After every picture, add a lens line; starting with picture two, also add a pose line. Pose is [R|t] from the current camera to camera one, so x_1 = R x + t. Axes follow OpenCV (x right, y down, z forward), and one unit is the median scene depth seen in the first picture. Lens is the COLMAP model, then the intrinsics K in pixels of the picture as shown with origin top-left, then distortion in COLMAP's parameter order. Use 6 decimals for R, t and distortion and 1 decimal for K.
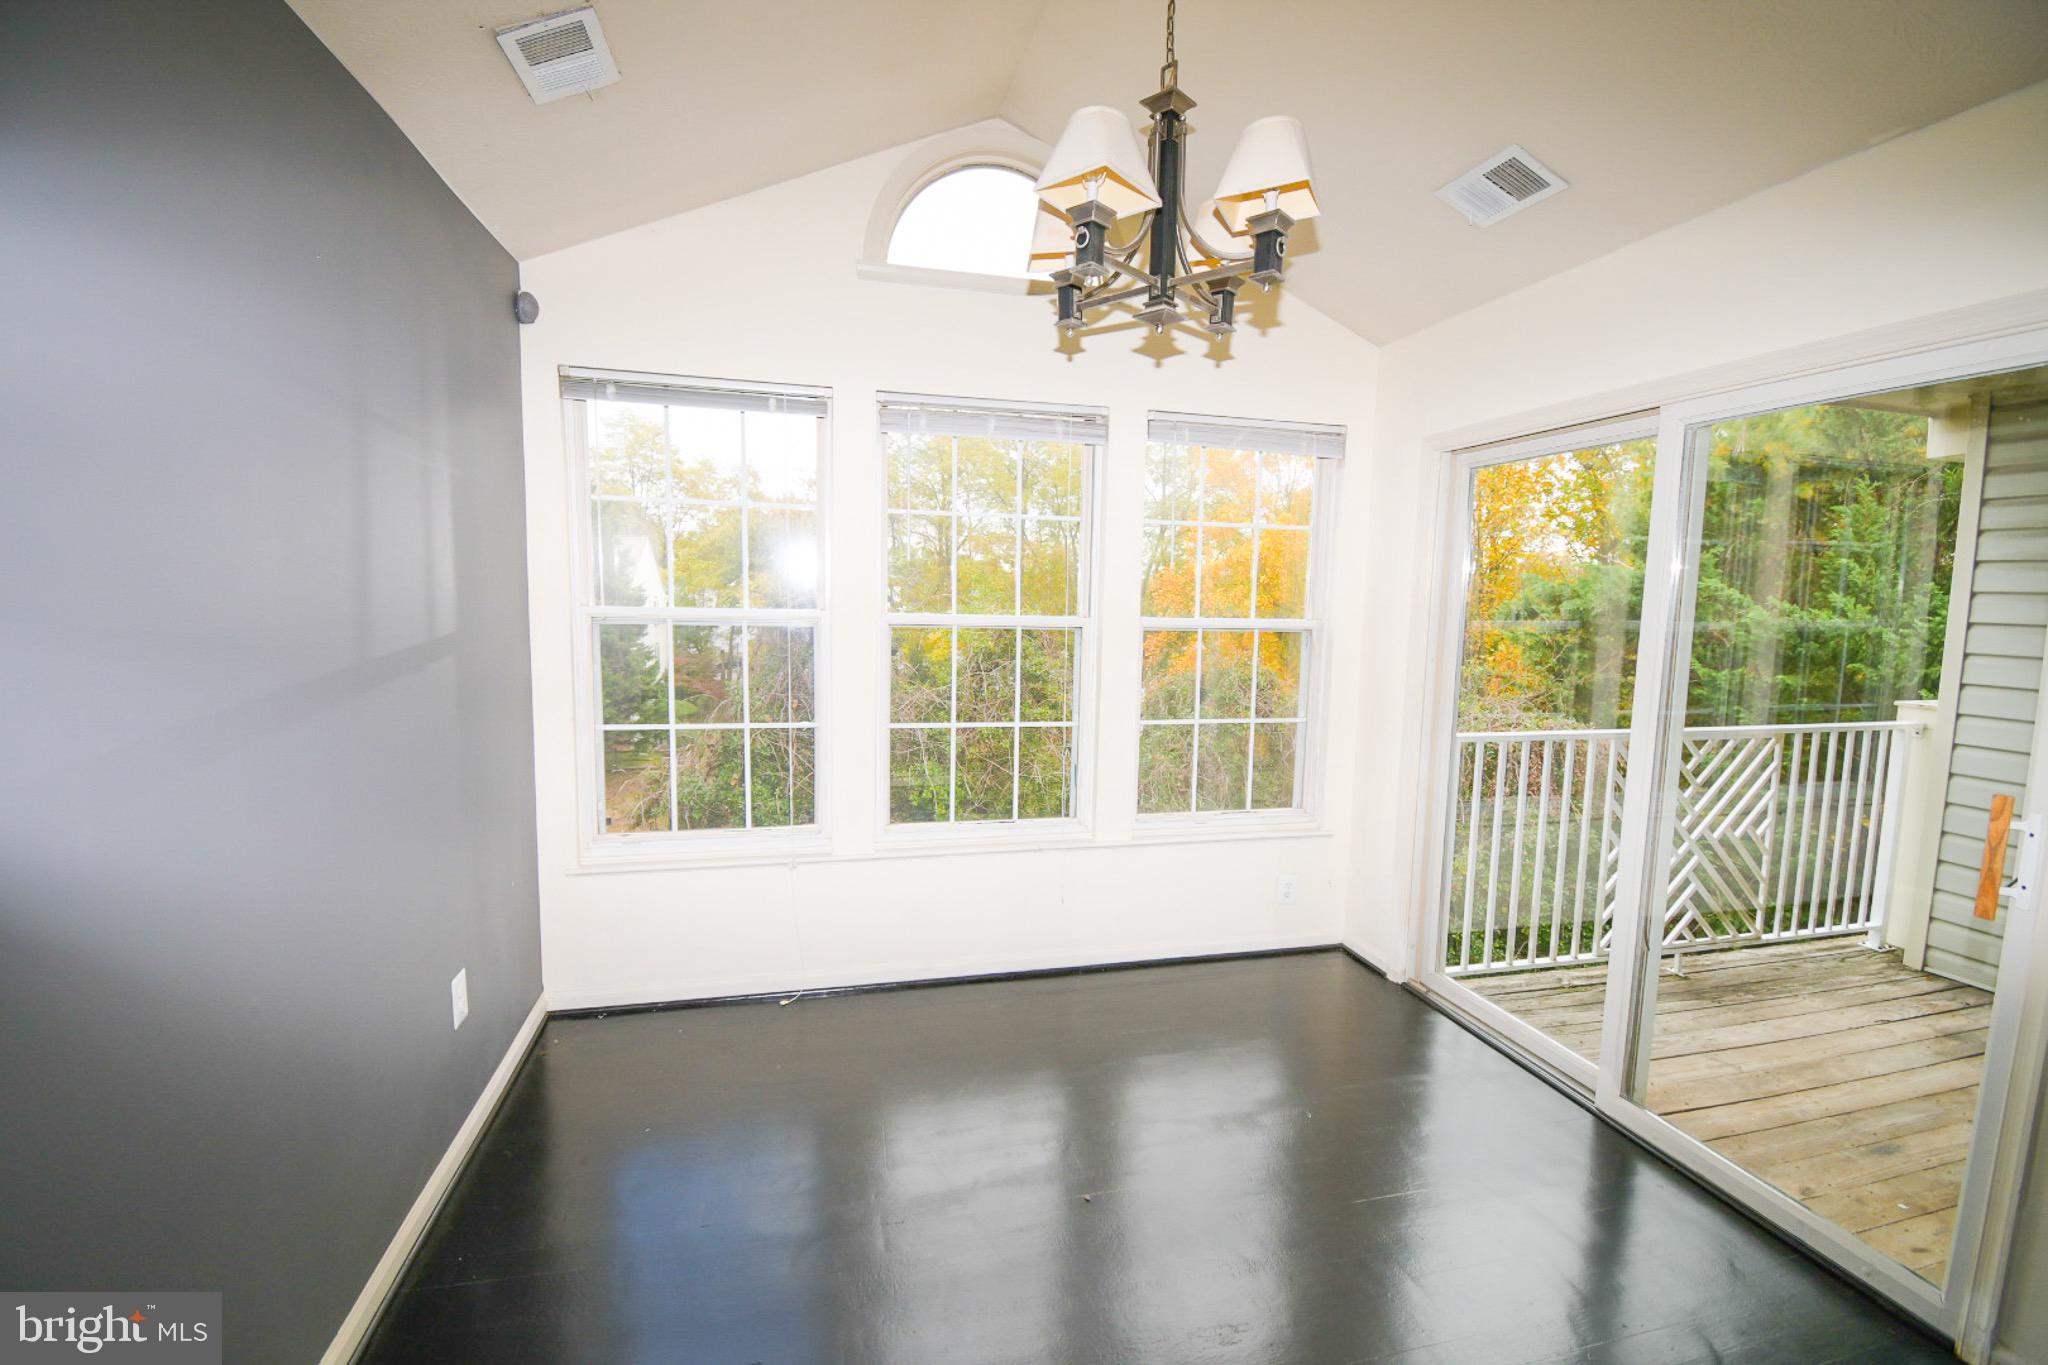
lens RADIAL K [[906.6, 0, 1026.1], [0, 906.6, 694.7], [0, 0, 1]] dist [0.020019, -0.028768]
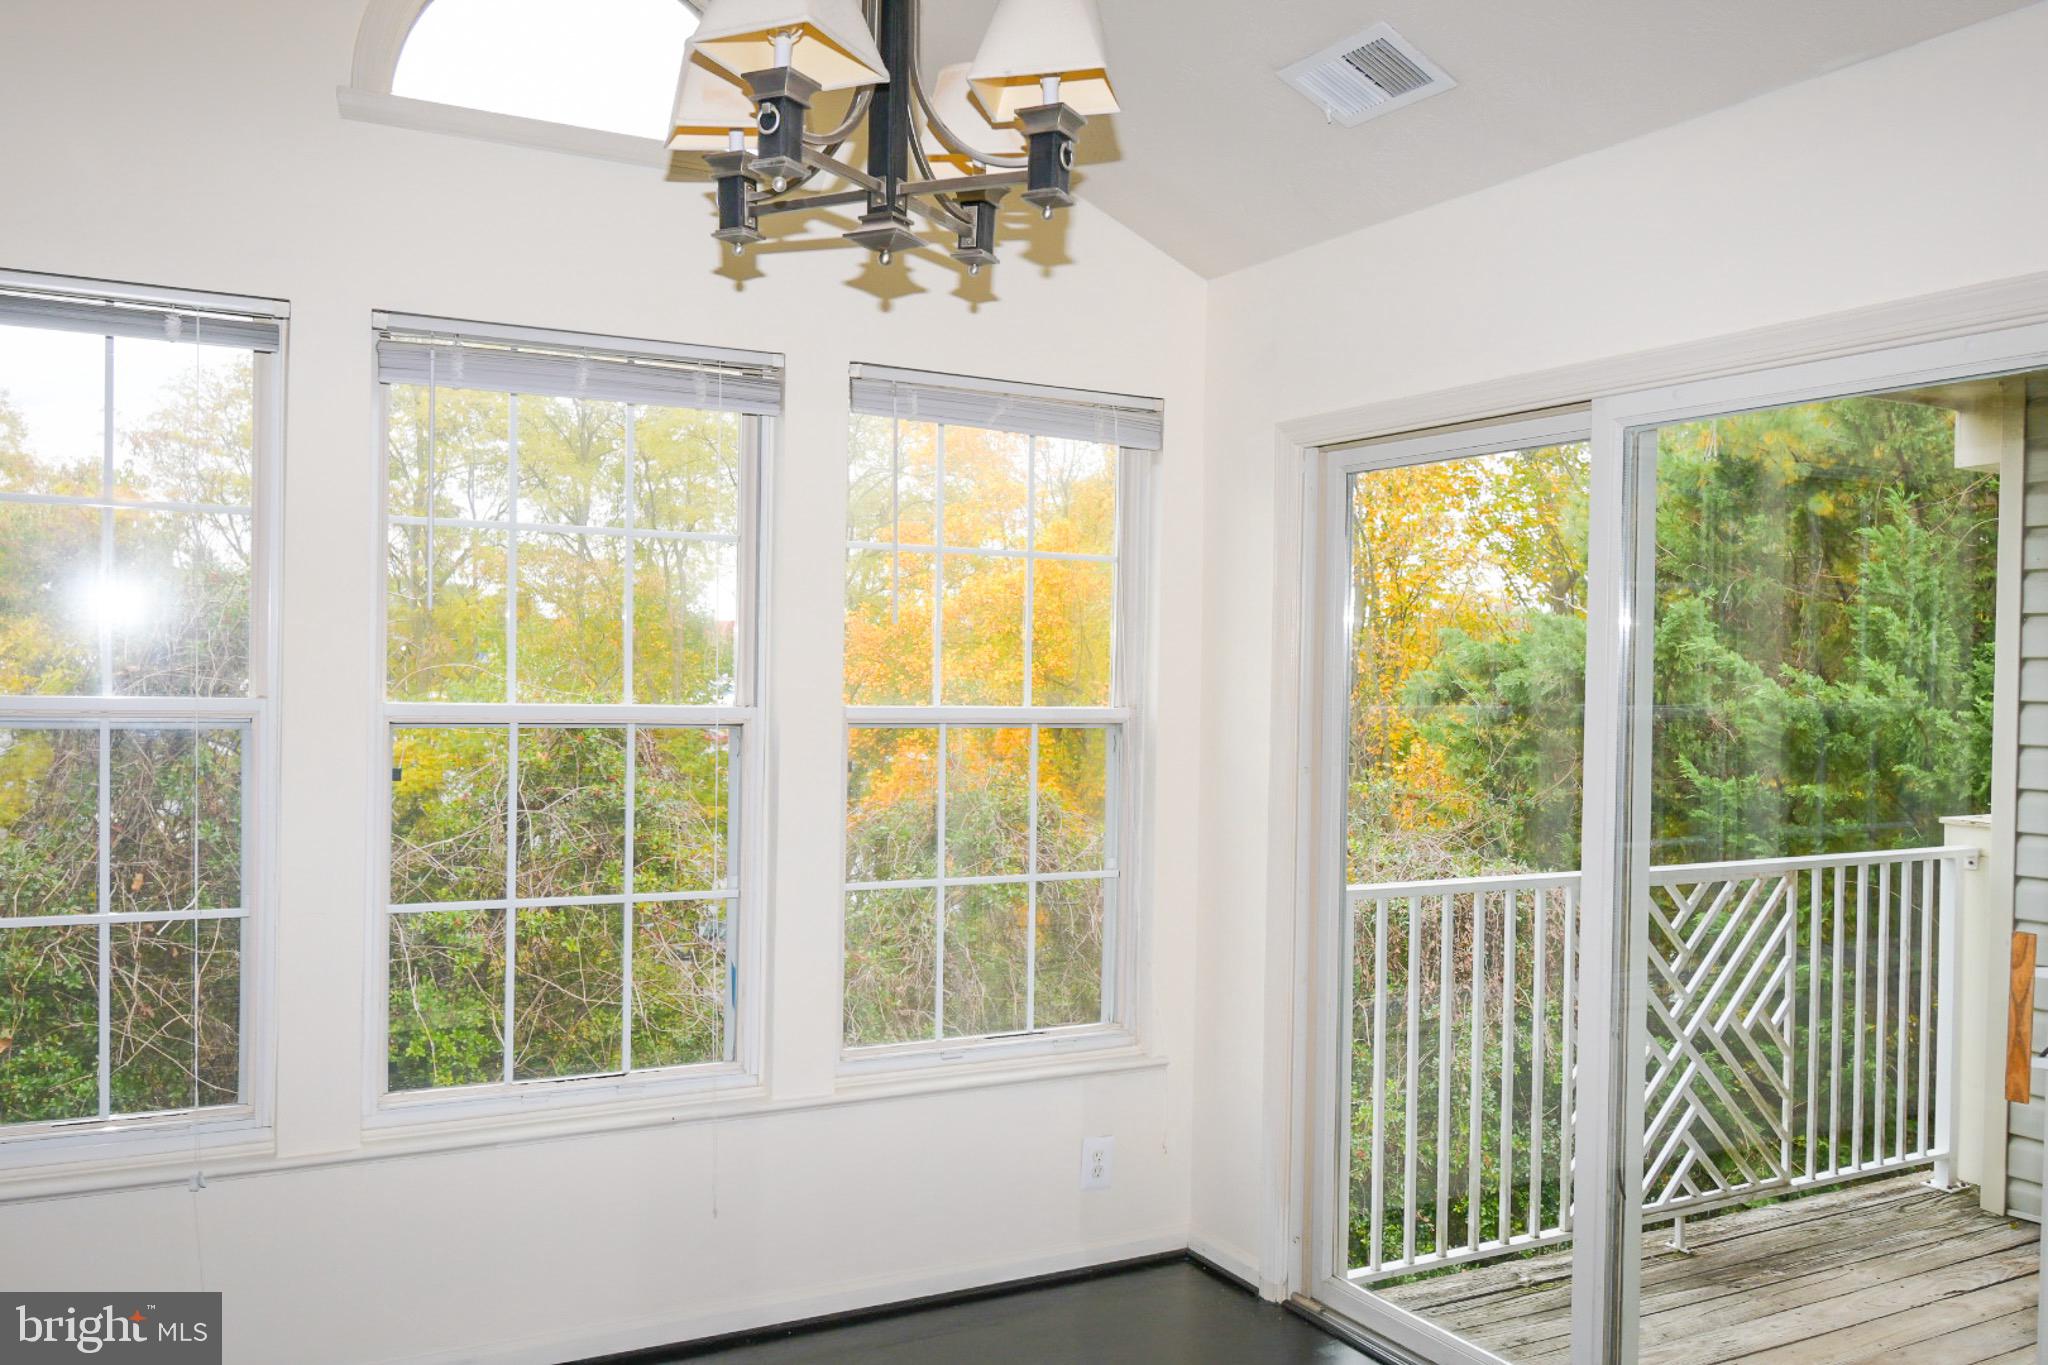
lens RADIAL K [[1925.8, 0, 1024.0], [0, 1925.8, 682.5], [0, 0, 1]] dist [-0.002490, -0.002448]
pose [[0.963827, -0.006175, 0.266458, -0.093251], [0.030837, 0.995601, -0.088470, 0.013062], [-0.264739, 0.093487, 0.959778, -0.226047]]
